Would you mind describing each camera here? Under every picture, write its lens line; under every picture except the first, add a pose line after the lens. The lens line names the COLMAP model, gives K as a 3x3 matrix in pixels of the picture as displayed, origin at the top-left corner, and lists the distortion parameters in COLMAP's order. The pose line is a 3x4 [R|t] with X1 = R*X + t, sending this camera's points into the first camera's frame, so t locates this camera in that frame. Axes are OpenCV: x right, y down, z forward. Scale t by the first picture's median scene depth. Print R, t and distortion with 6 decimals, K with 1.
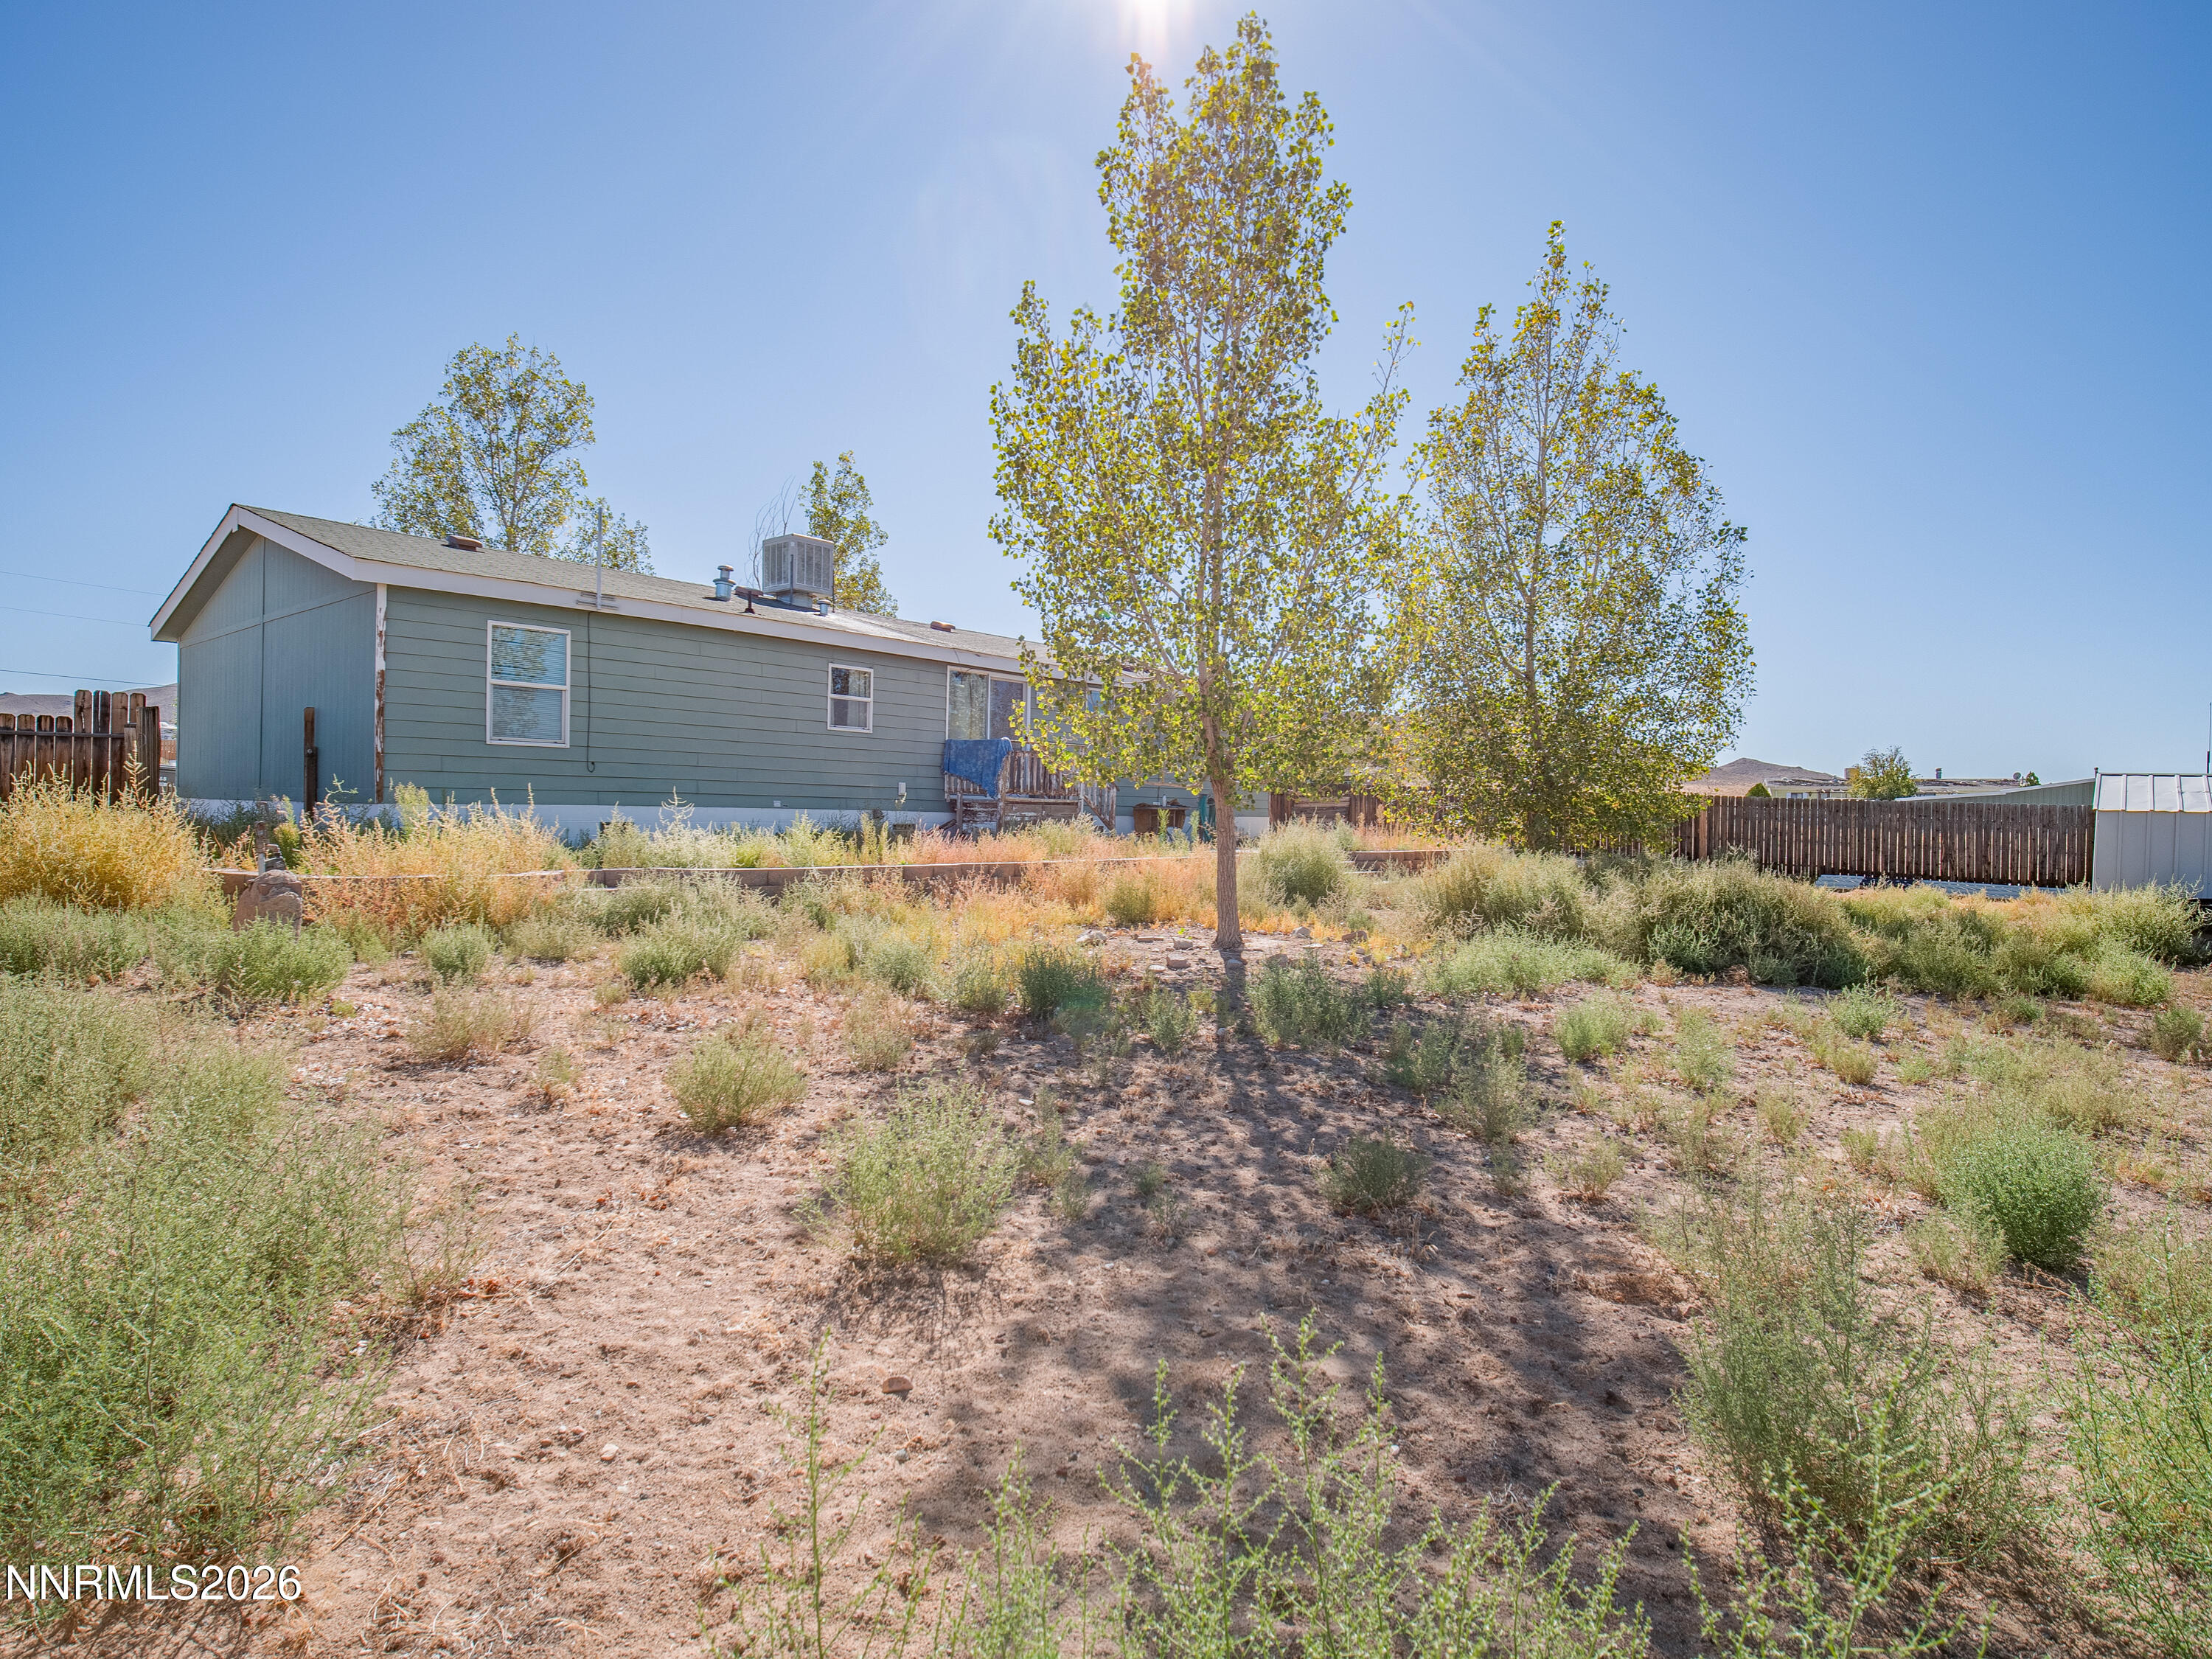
lens RADIAL K [[1210.2, 0, 1101.7], [0, 1210.2, 827.9], [0, 0, 1]] dist [0.004450, -0.006322]
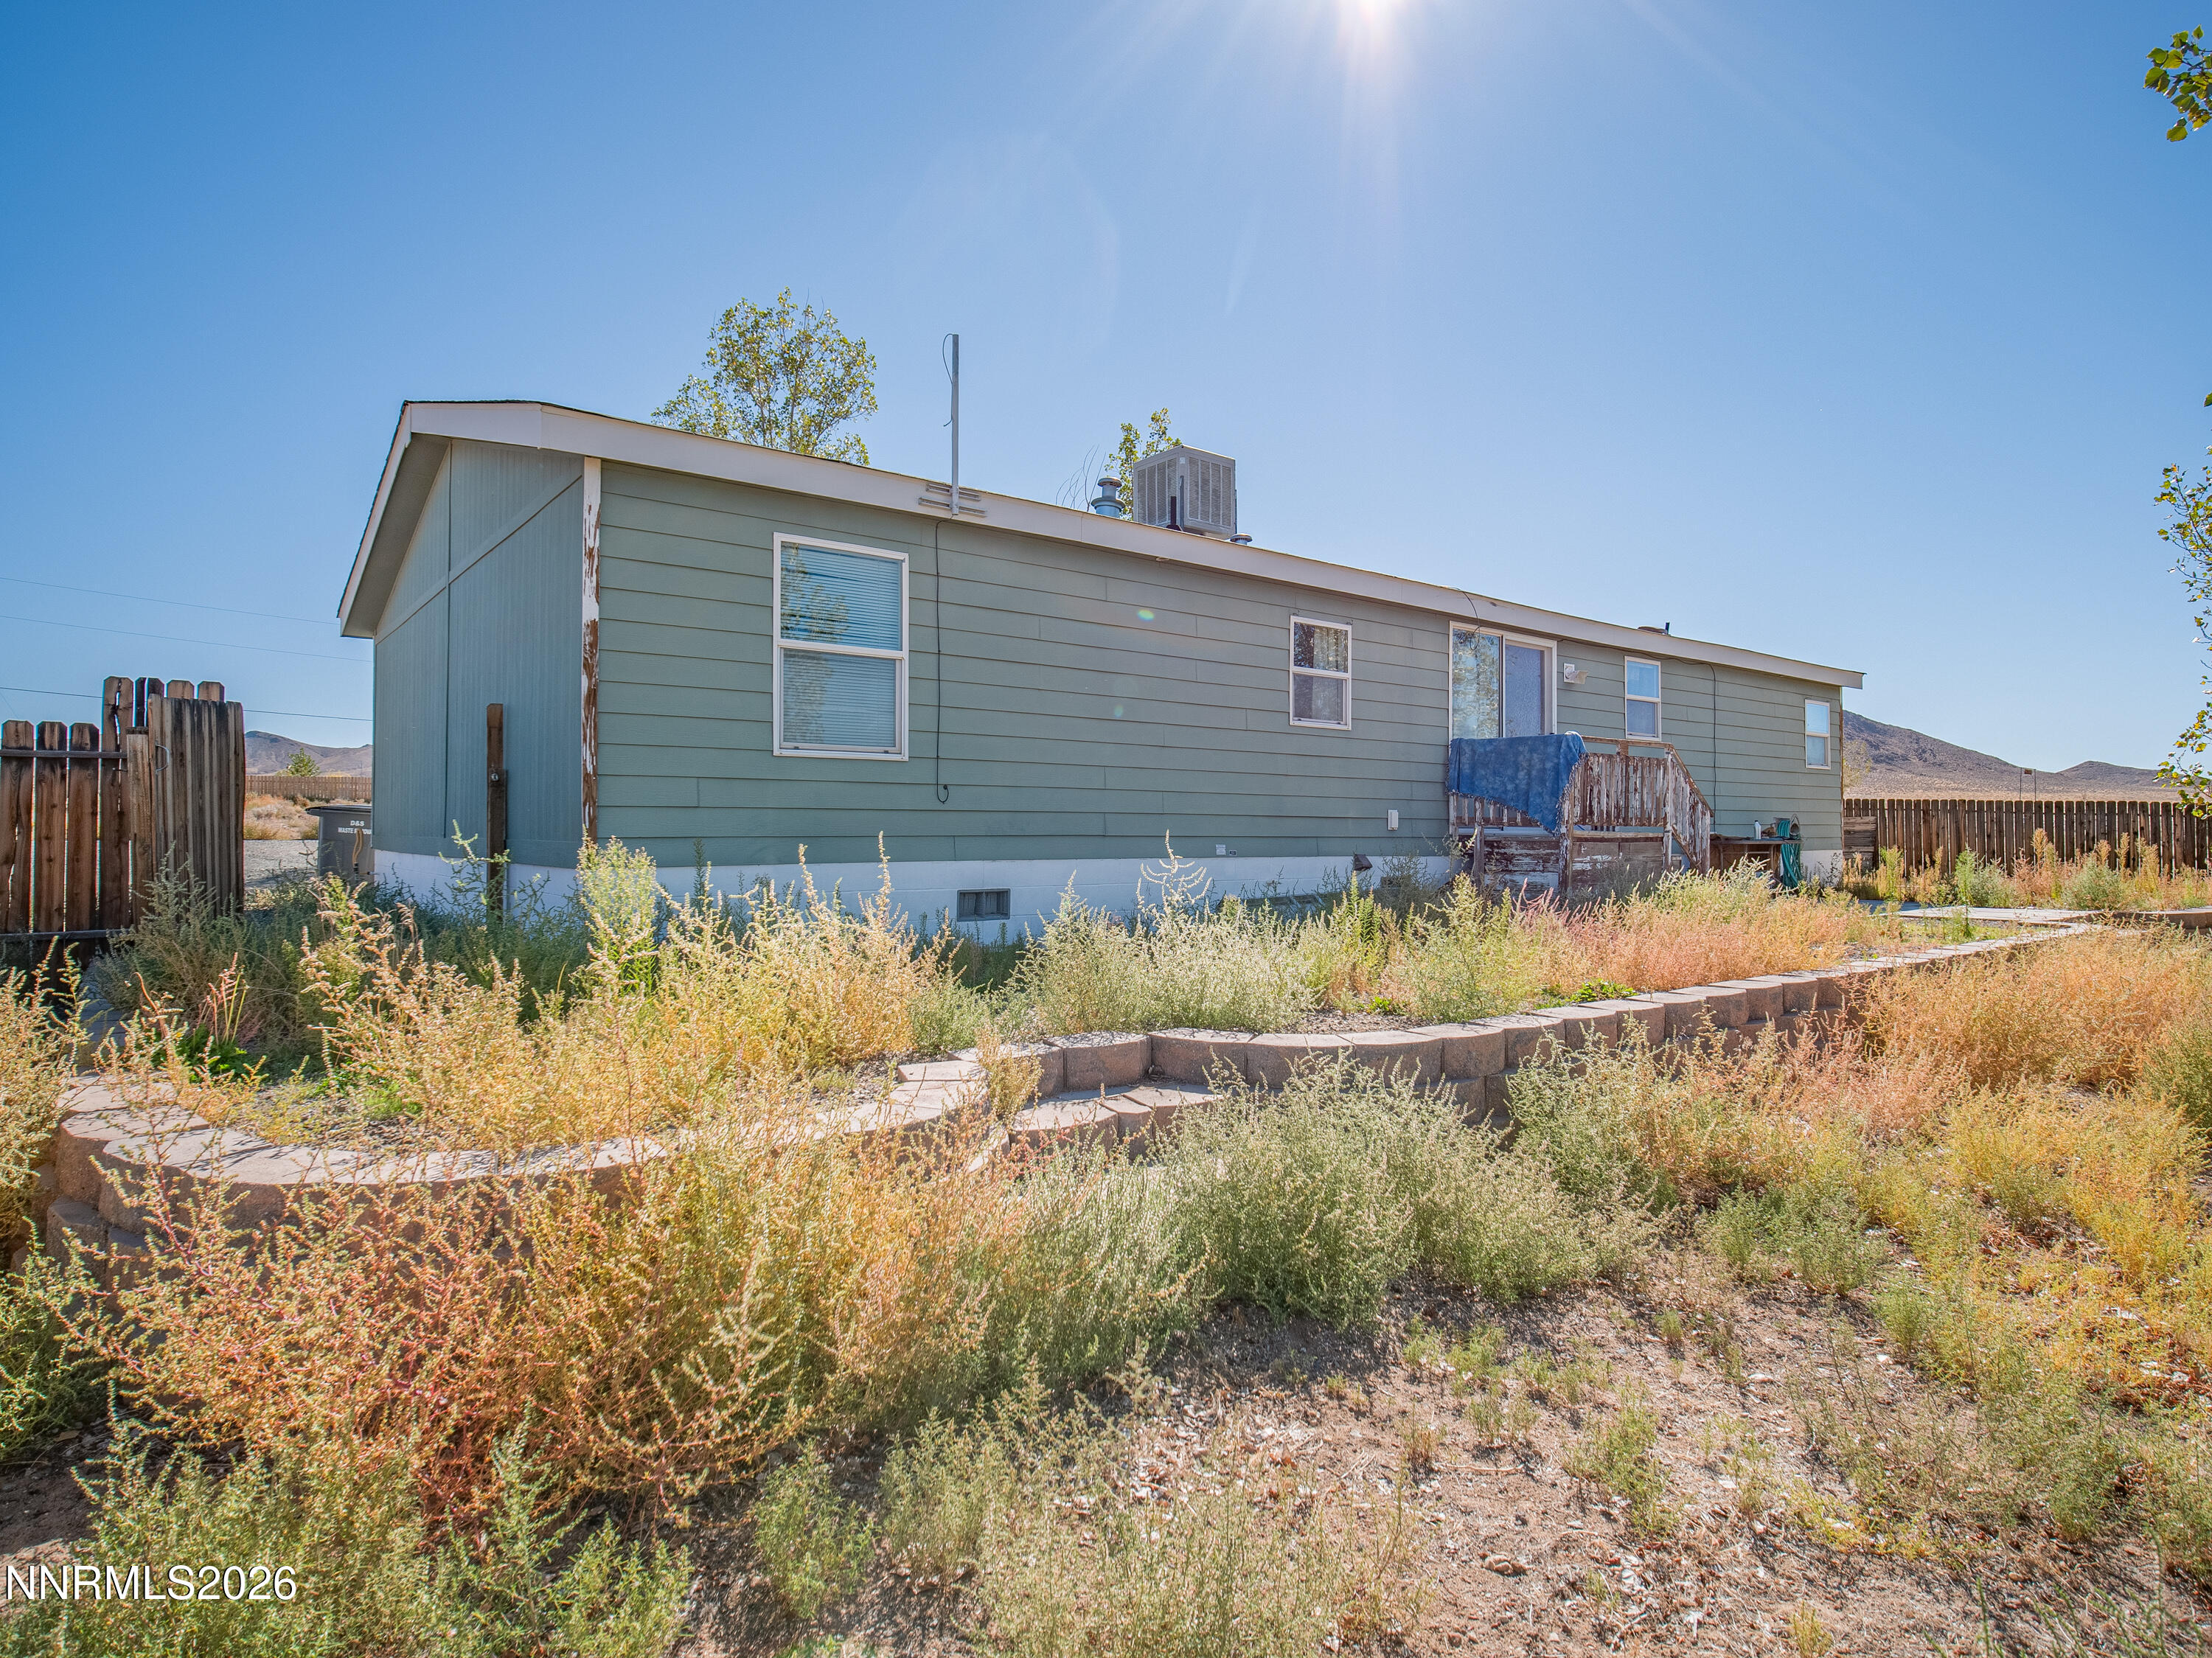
lens RADIAL K [[1210.2, 0, 1108.0], [0, 1210.2, 828.5], [0, 0, 1]] dist [0.004450, -0.006322]
pose [[0.982639, -0.016211, -0.184816, -0.201534], [0.012792, 0.999725, -0.019674, -0.018301], [0.185084, 0.016968, 0.982576, 0.382071]]
